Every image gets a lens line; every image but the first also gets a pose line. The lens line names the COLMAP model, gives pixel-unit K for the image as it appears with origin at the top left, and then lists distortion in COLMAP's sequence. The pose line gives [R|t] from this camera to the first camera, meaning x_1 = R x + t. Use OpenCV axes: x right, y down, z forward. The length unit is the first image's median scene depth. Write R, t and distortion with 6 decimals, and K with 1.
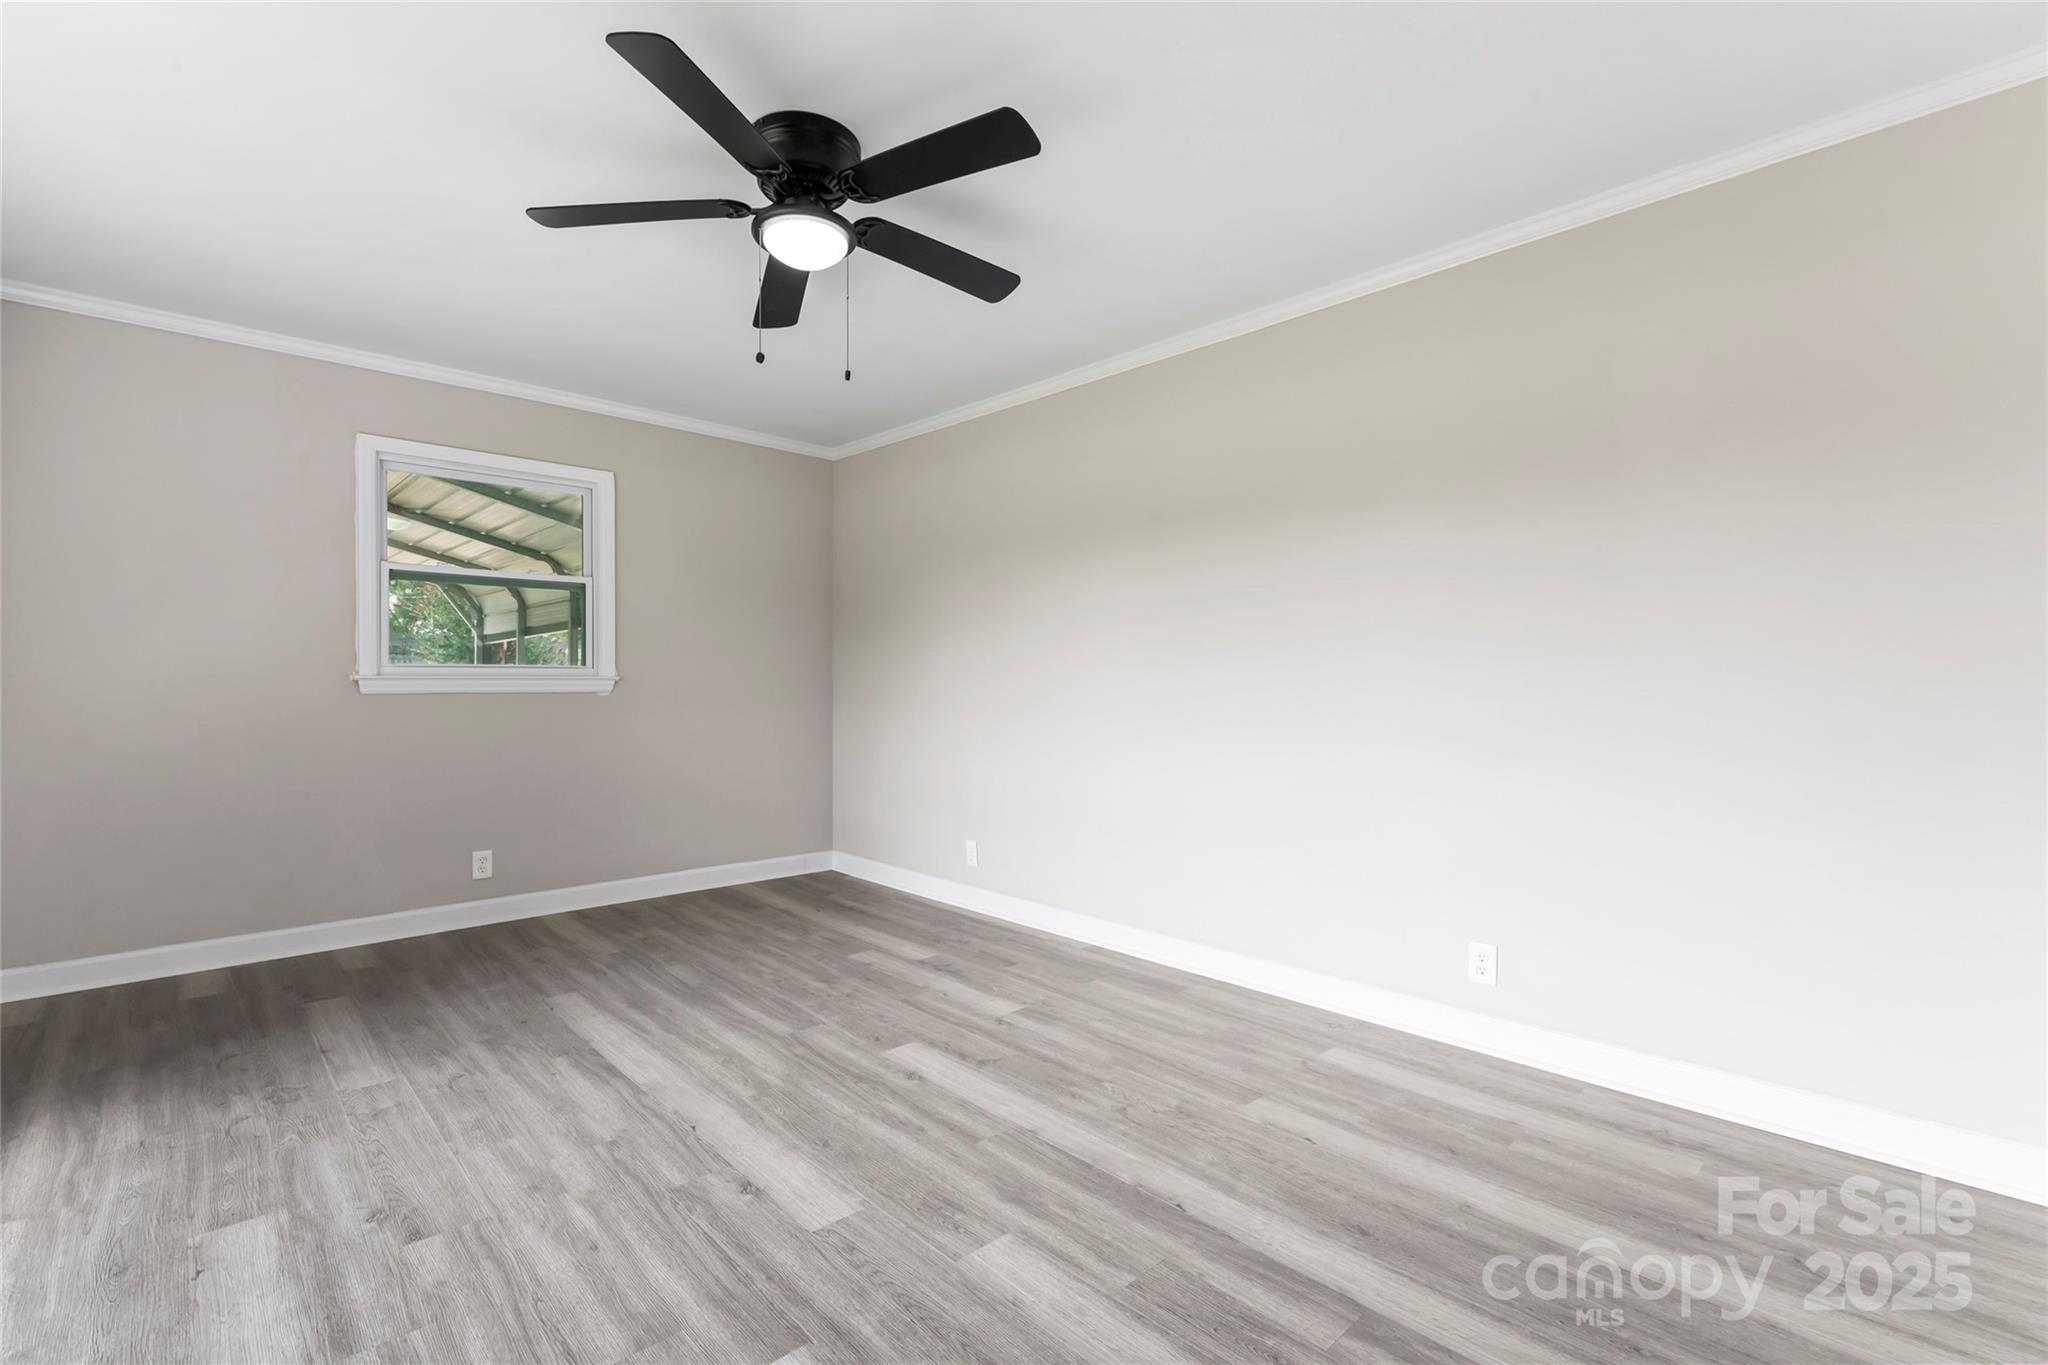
lens RADIAL K [[913.7, 0, 1022.3], [0, 913.7, 690.2], [0, 0, 1]] dist [-0.006090, 0.001923]
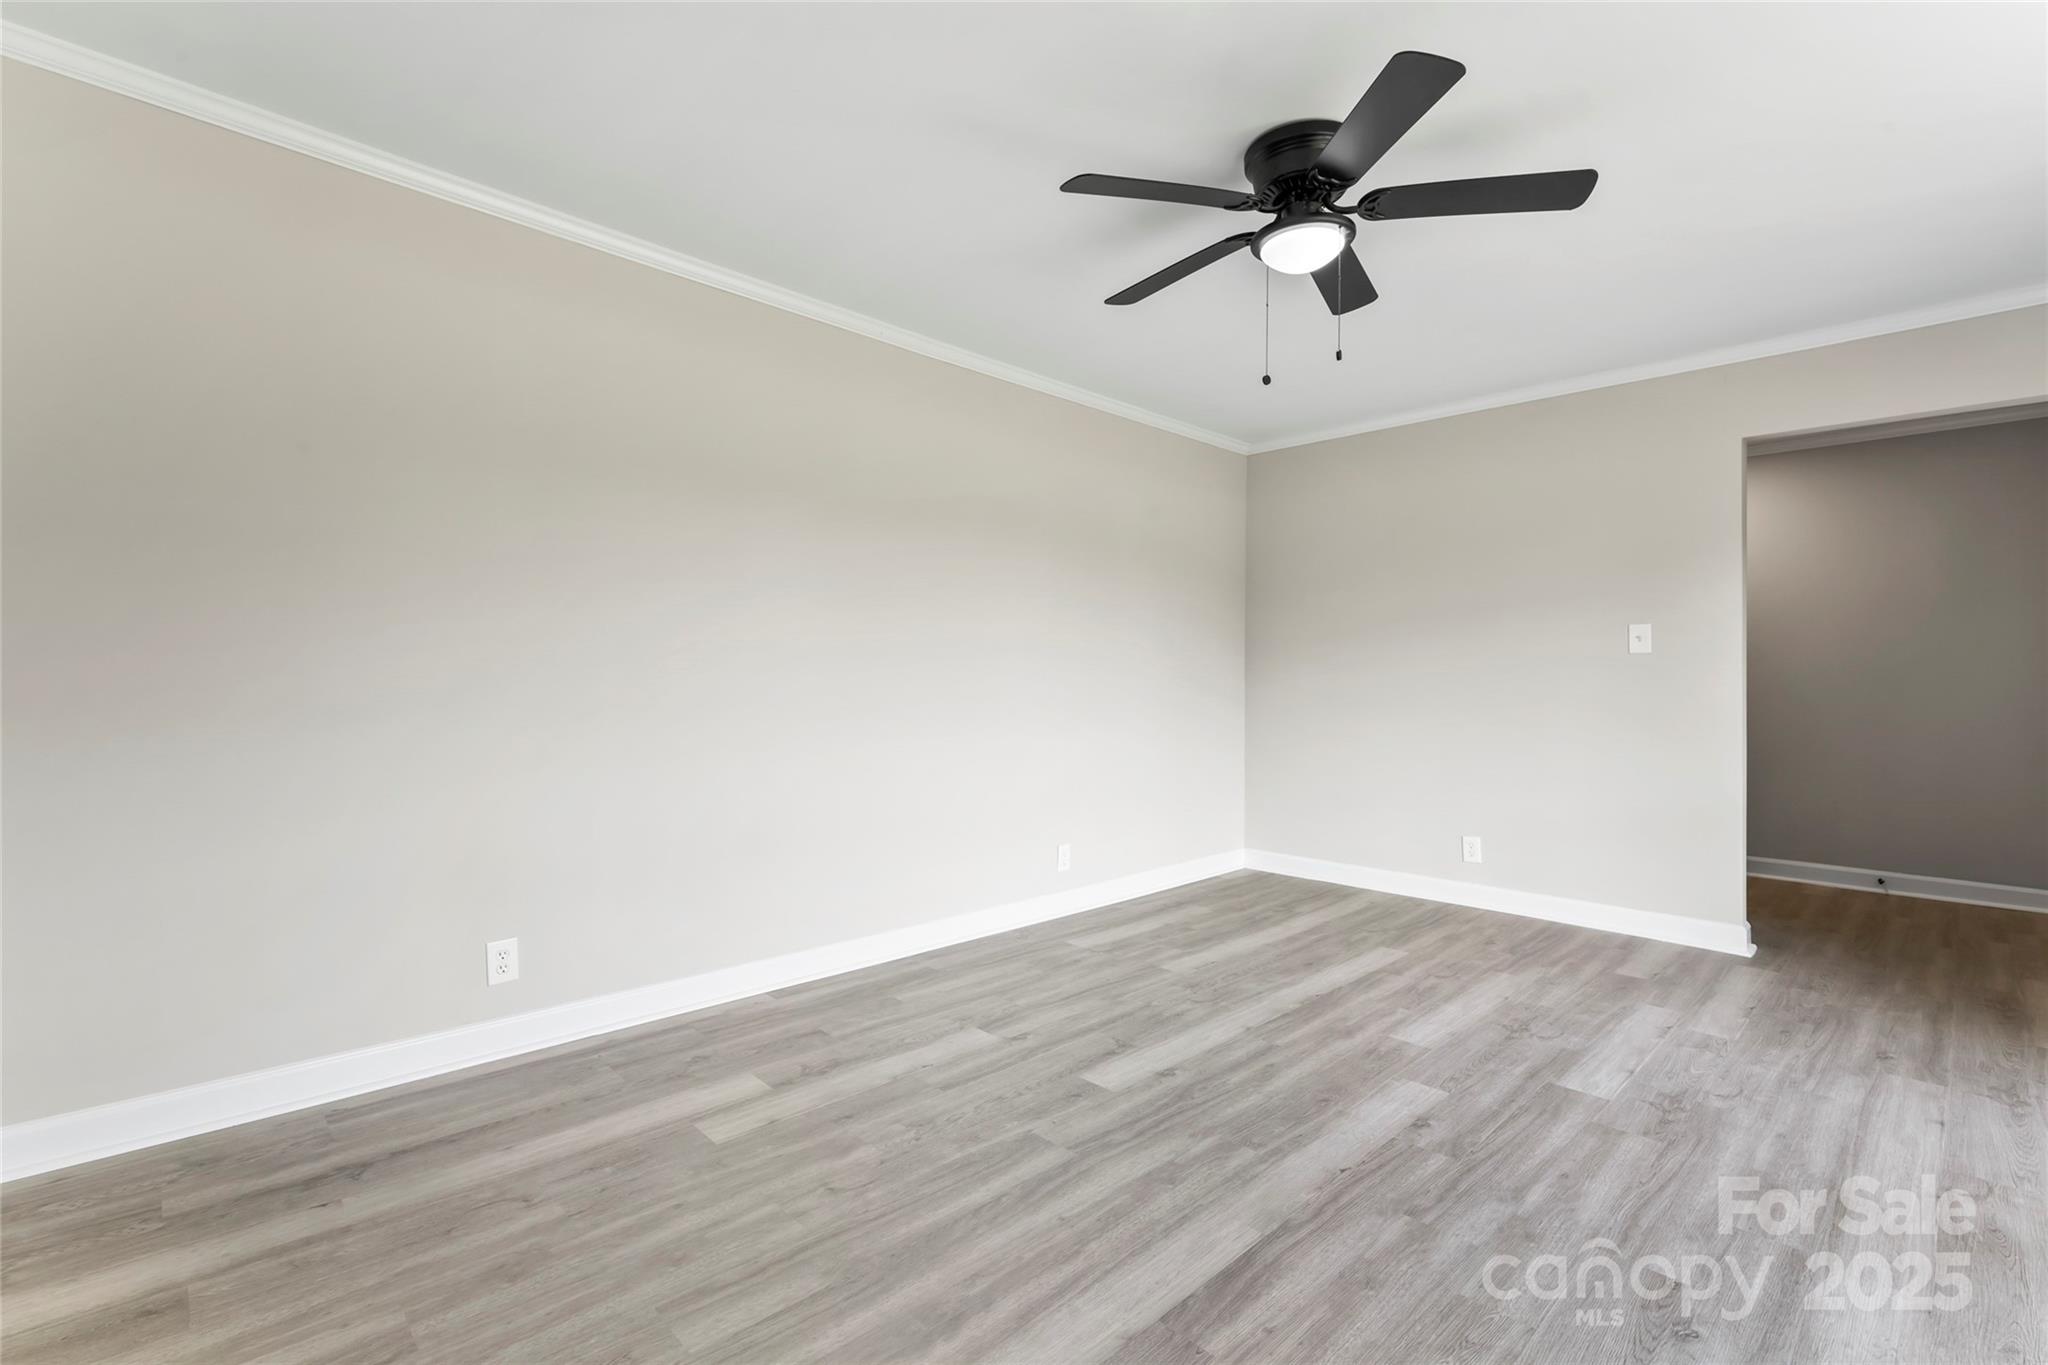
lens RADIAL K [[913.7, 0, 1014.6], [0, 913.7, 680.1], [0, 0, 1]] dist [-0.006090, 0.001923]
pose [[-0.000803, -0.006262, 0.999980, -1.162186], [-0.001503, 0.999979, 0.006261, -0.010191], [-0.999999, -0.001498, -0.000812, 1.223647]]
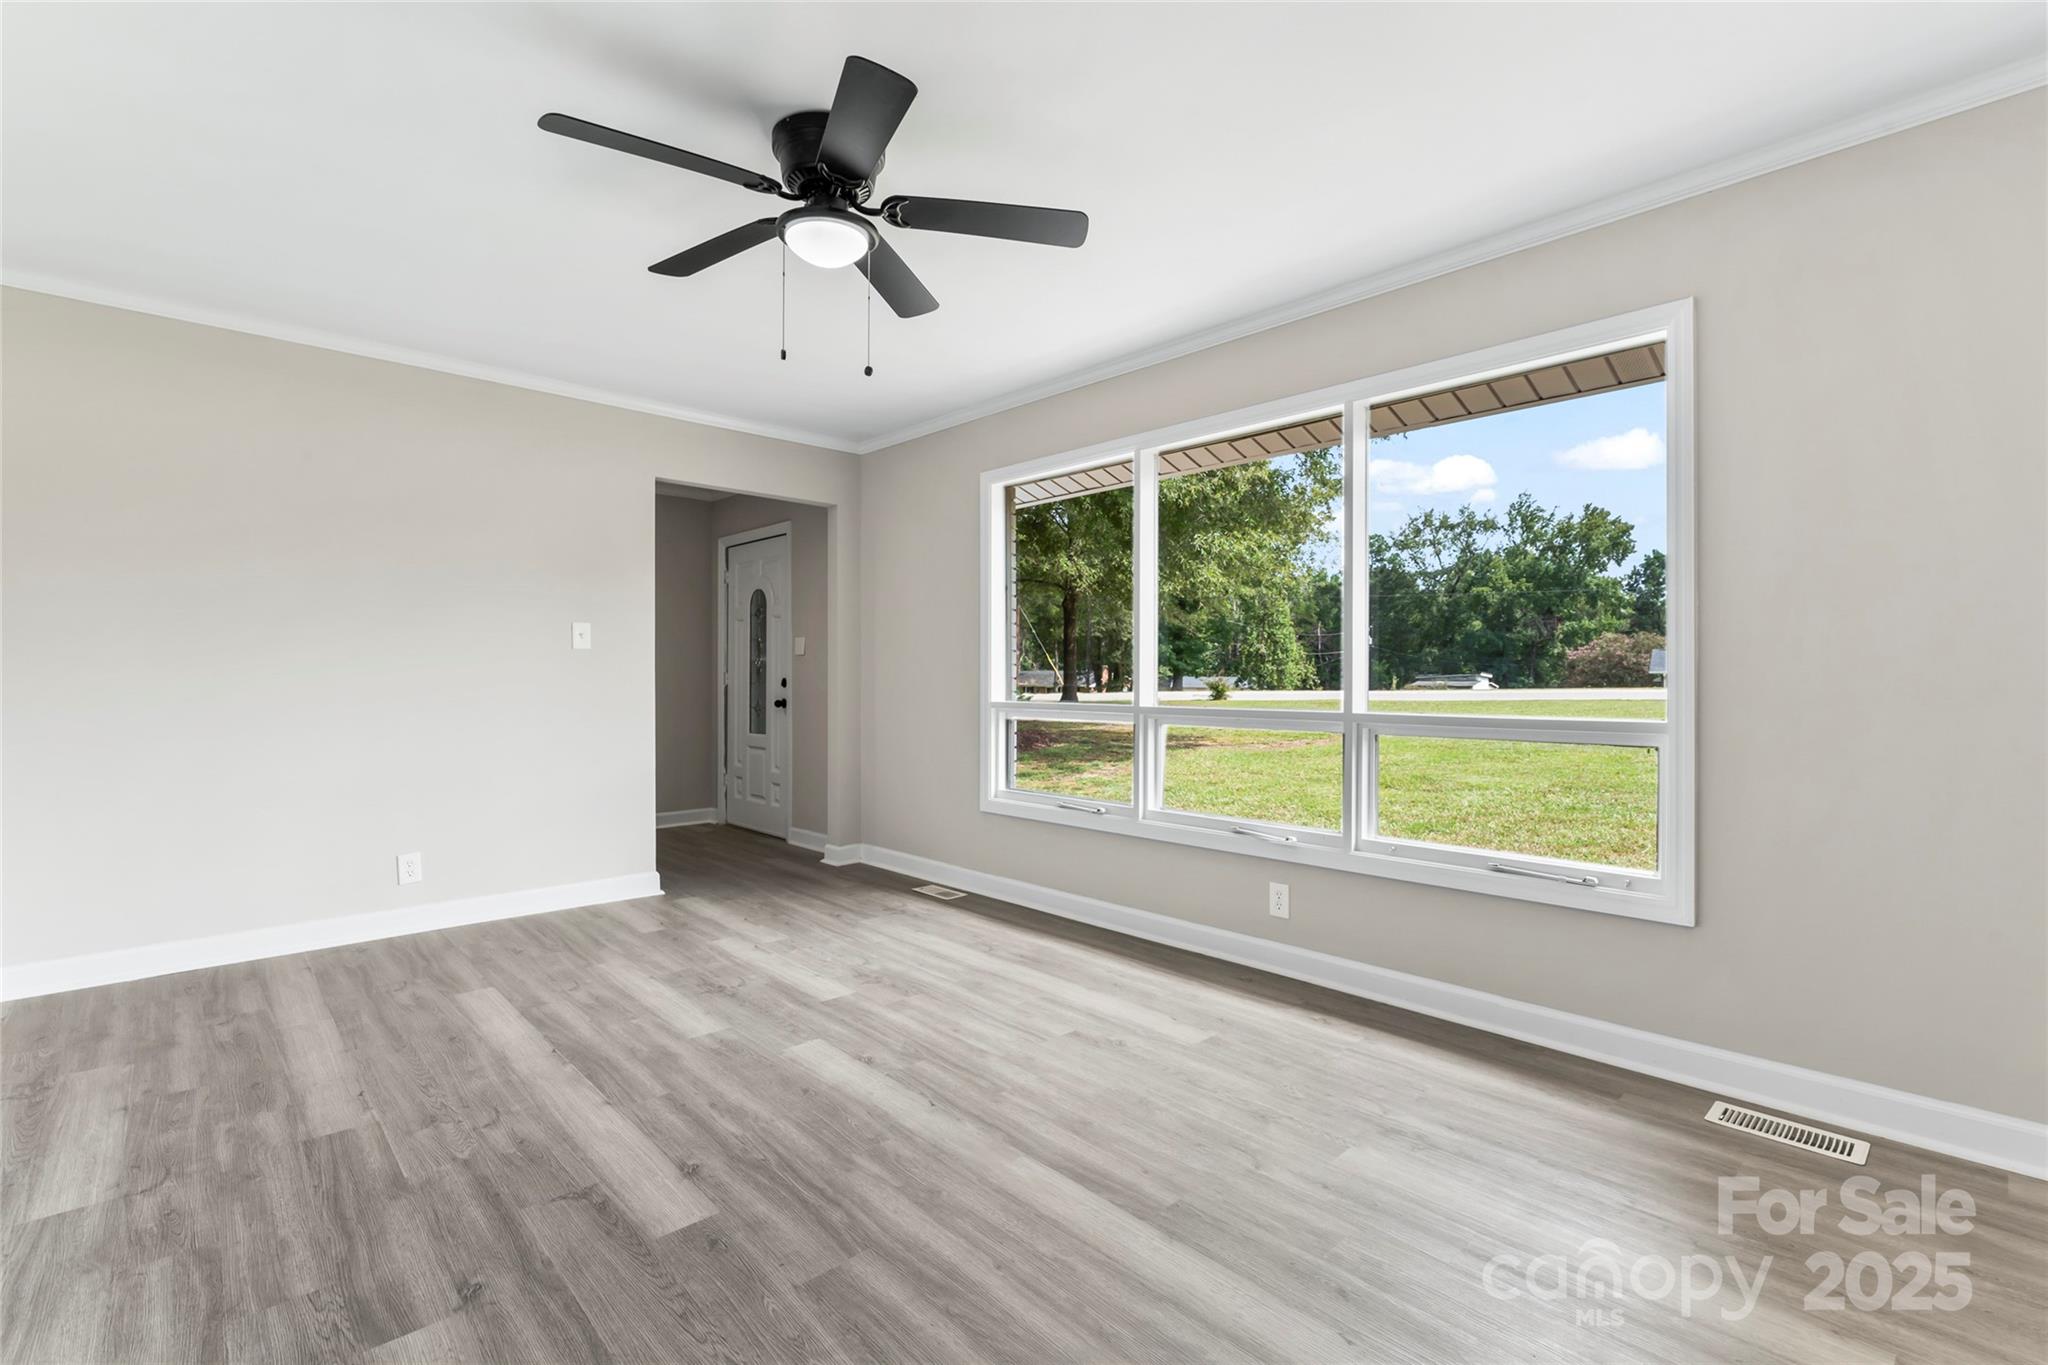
lens RADIAL K [[913.7, 0, 1017.2], [0, 913.7, 680.4], [0, 0, 1]] dist [-0.006090, 0.001923]
pose [[-0.999904, -0.004198, 0.013219, -0.431630], [-0.004038, 0.999919, 0.012092, -0.012630], [-0.013269, 0.012038, -0.999840, 1.868606]]
